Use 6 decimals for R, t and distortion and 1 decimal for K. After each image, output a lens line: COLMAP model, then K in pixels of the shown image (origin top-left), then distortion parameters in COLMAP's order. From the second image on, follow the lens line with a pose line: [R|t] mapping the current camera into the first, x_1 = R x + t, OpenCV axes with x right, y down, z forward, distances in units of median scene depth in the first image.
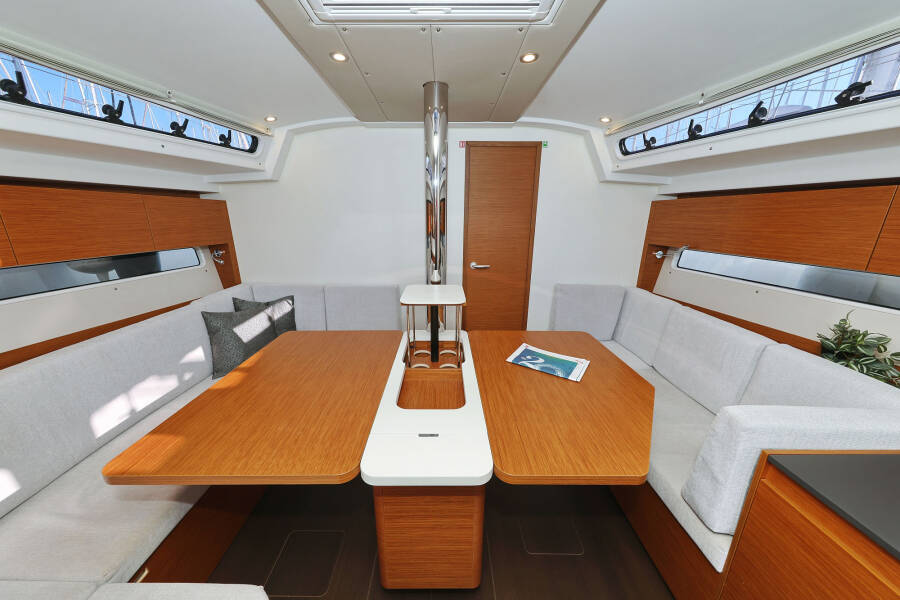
lens RADIAL K [[319.6, 0, 440.0], [0, 319.6, 310.9], [0, 0, 1]] dist [-0.000357, -0.000833]
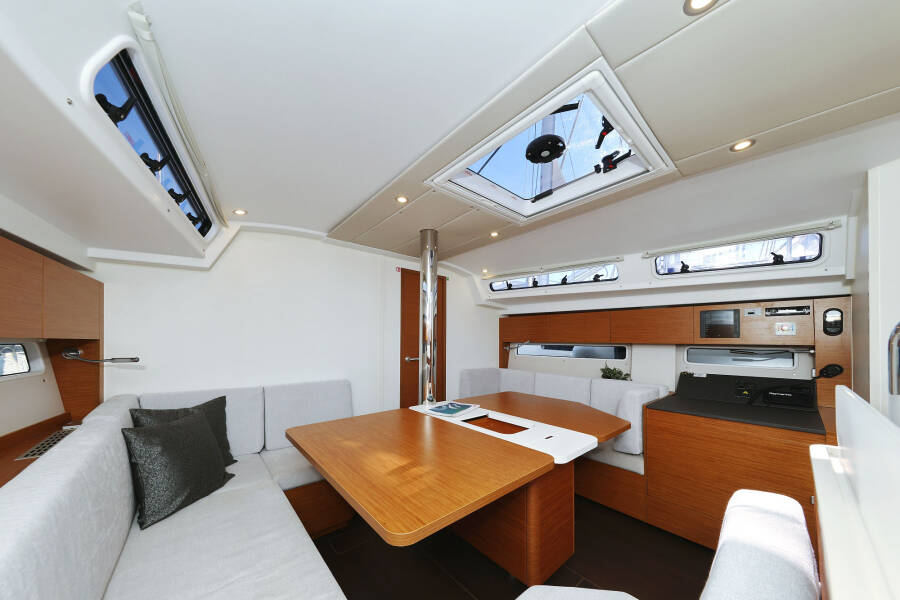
lens RADIAL K [[283.6, 0, 440.0], [0, 283.6, 336.9], [0, 0, 1]] dist [-0.003982, 0.000253]
pose [[0.775561, 0.017396, 0.631033, -1.093459], [0.167113, 0.958300, -0.231805, 0.128468], [-0.608752, 0.285233, 0.740313, 0.118716]]
